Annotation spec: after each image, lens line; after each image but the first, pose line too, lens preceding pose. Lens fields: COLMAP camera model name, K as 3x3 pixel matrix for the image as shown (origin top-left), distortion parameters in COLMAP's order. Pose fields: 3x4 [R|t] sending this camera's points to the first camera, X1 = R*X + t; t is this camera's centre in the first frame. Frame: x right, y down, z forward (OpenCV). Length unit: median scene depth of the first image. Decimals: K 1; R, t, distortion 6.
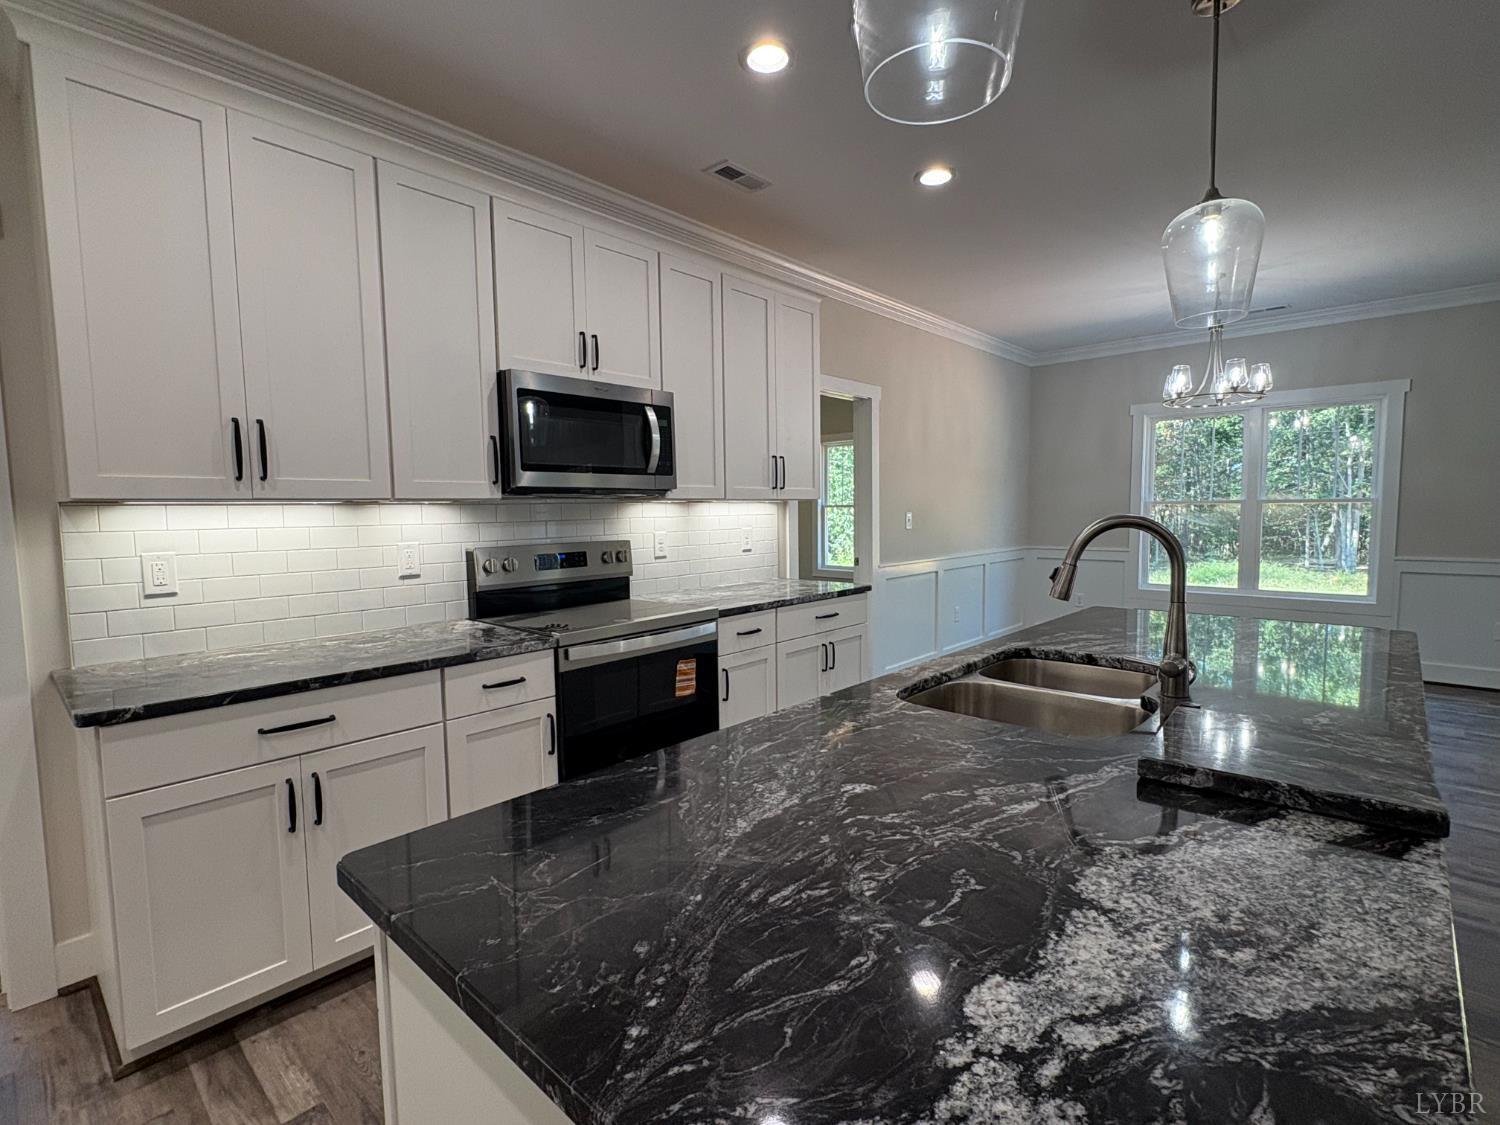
lens RADIAL K [[710.1, 0, 753.1], [0, 710.1, 565.0], [0, 0, 1]] dist [-0.000241, 0.000004]
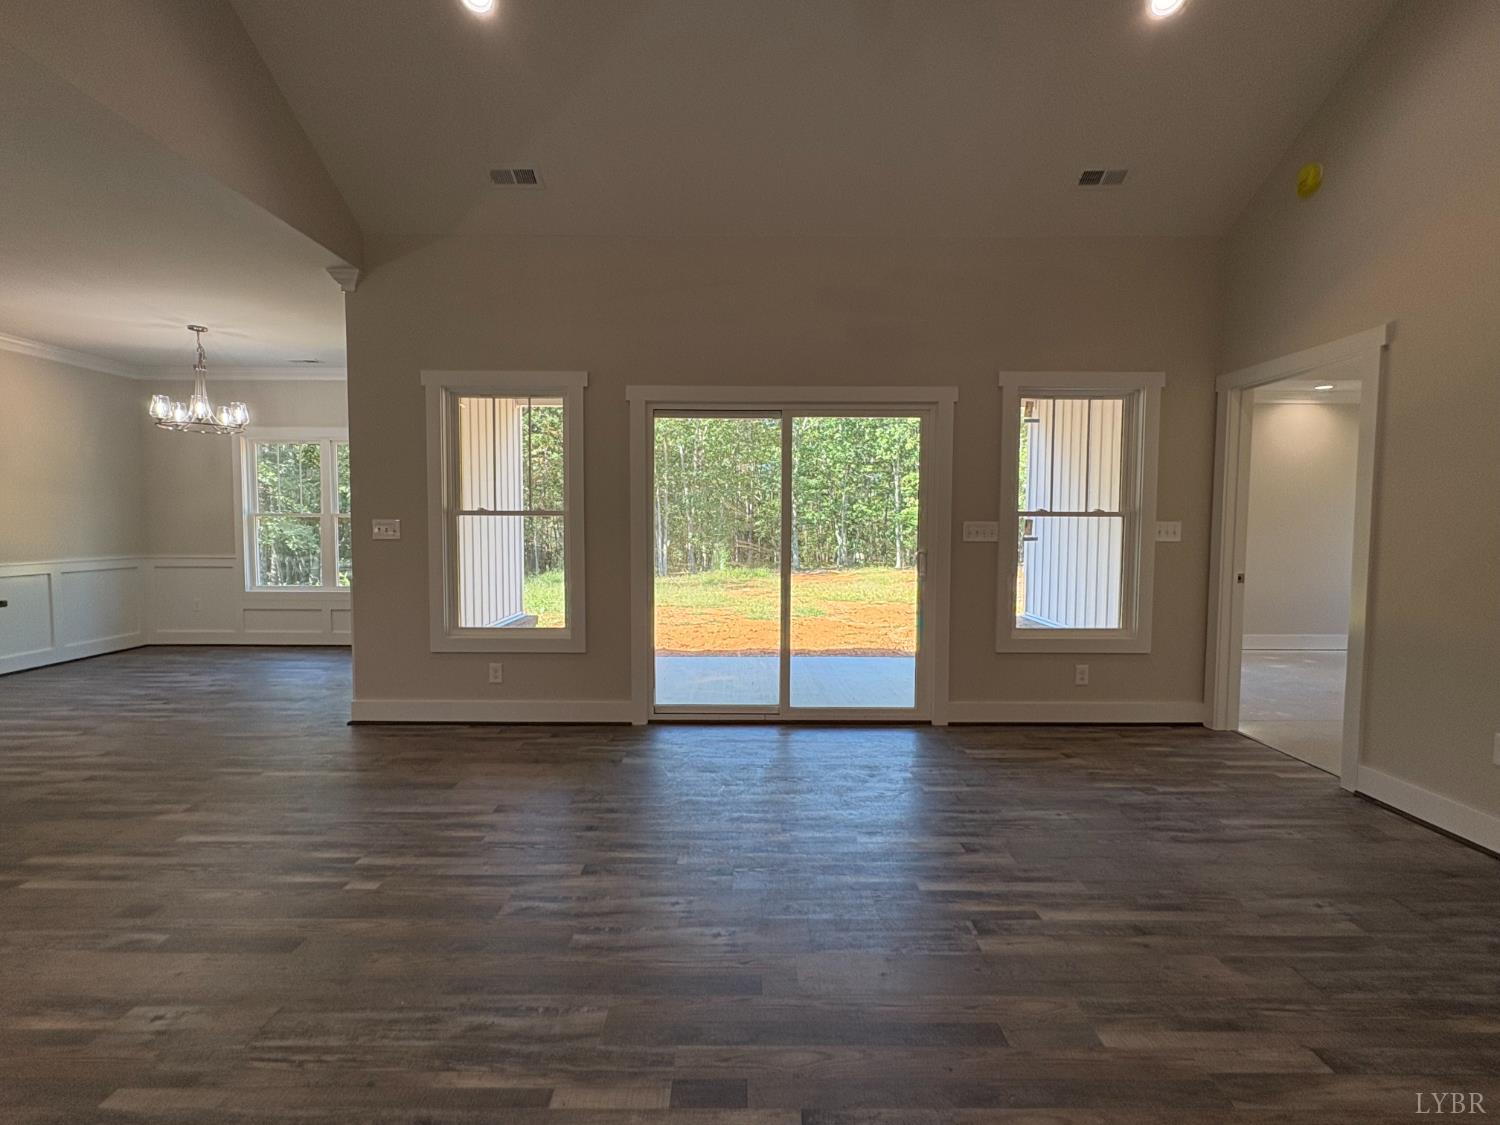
lens RADIAL K [[710.1, 0, 748.0], [0, 710.1, 562.6], [0, 0, 1]] dist [-0.000241, 0.000004]
pose [[0.738610, -0.022398, 0.673761, 0.809837], [0.039878, 0.999149, -0.010501, 0.068589], [-0.672953, 0.034625, 0.738874, -0.777844]]
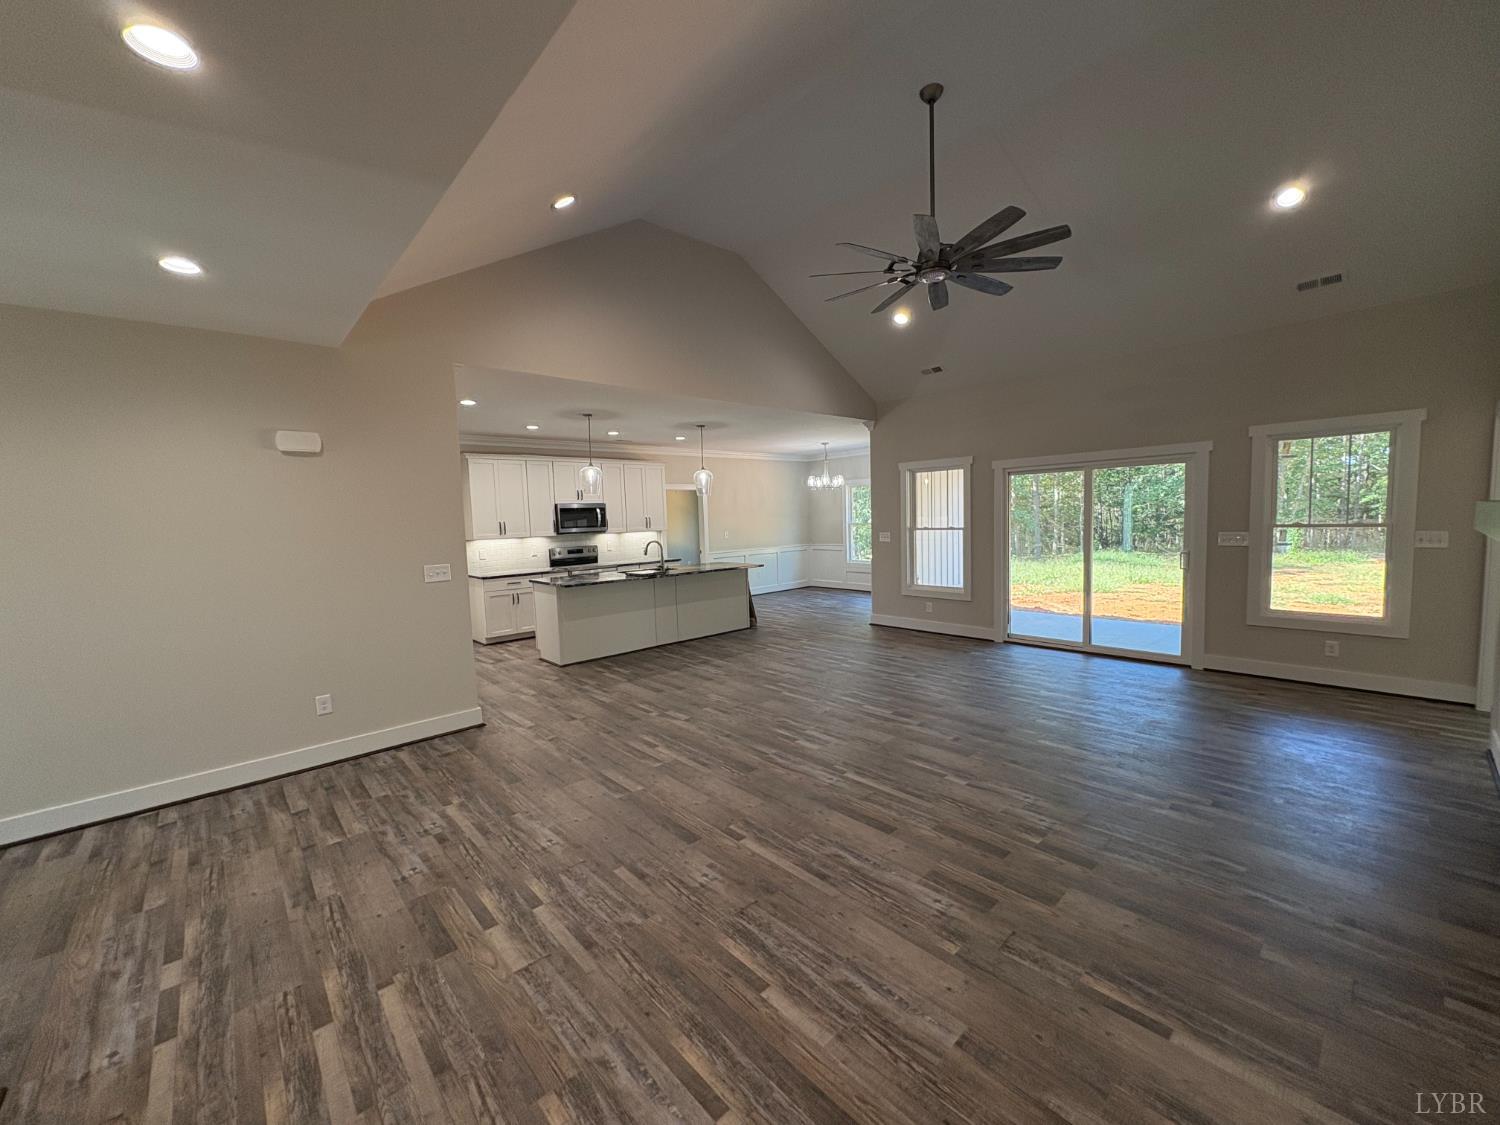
lens RADIAL K [[595.4, 0, 750.0], [0, 595.4, 560.1], [0, 0, 1]] dist [-0.001698, 0.000475]
pose [[0.995488, -0.013052, -0.093985, 0.894949], [0.012927, 0.999915, -0.001943, 0.055341], [0.094002, 0.000720, 0.995572, -1.918643]]
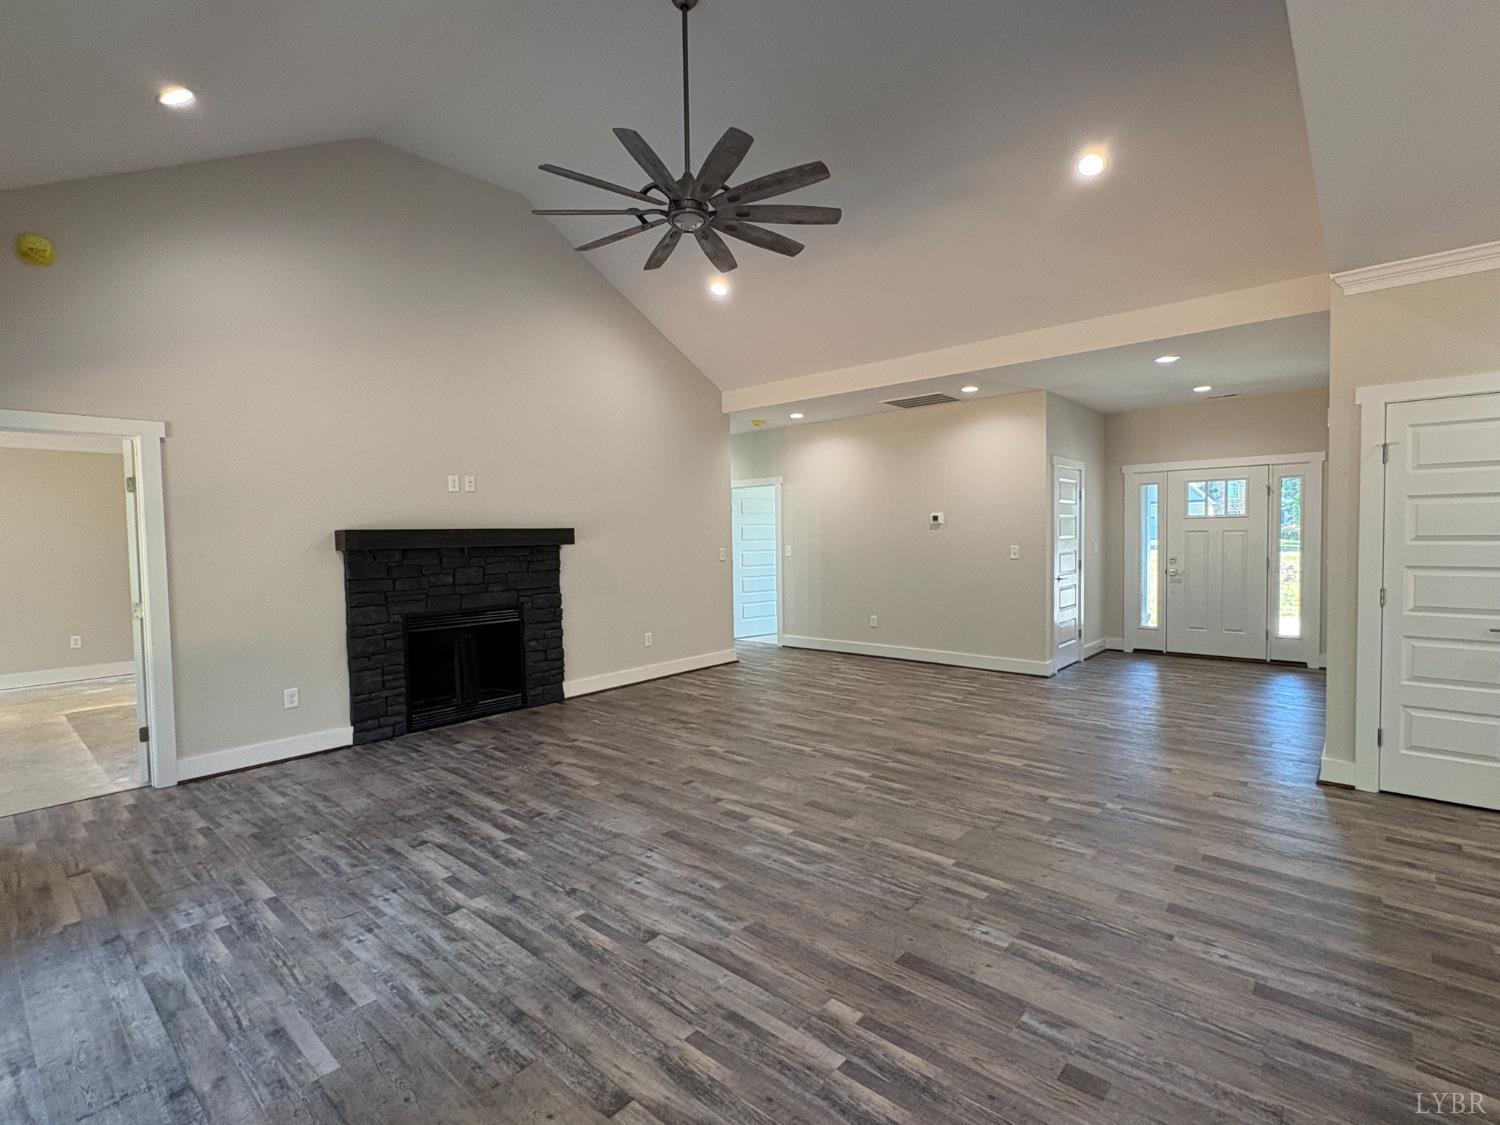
lens RADIAL K [[710.1, 0, 748.4], [0, 710.1, 563.3], [0, 0, 1]] dist [-0.000241, 0.000004]
pose [[-0.999361, 0.031771, -0.016392, 1.121128], [0.029565, 0.992247, 0.120716, -0.122300], [0.020101, 0.120154, -0.992552, 0.807222]]
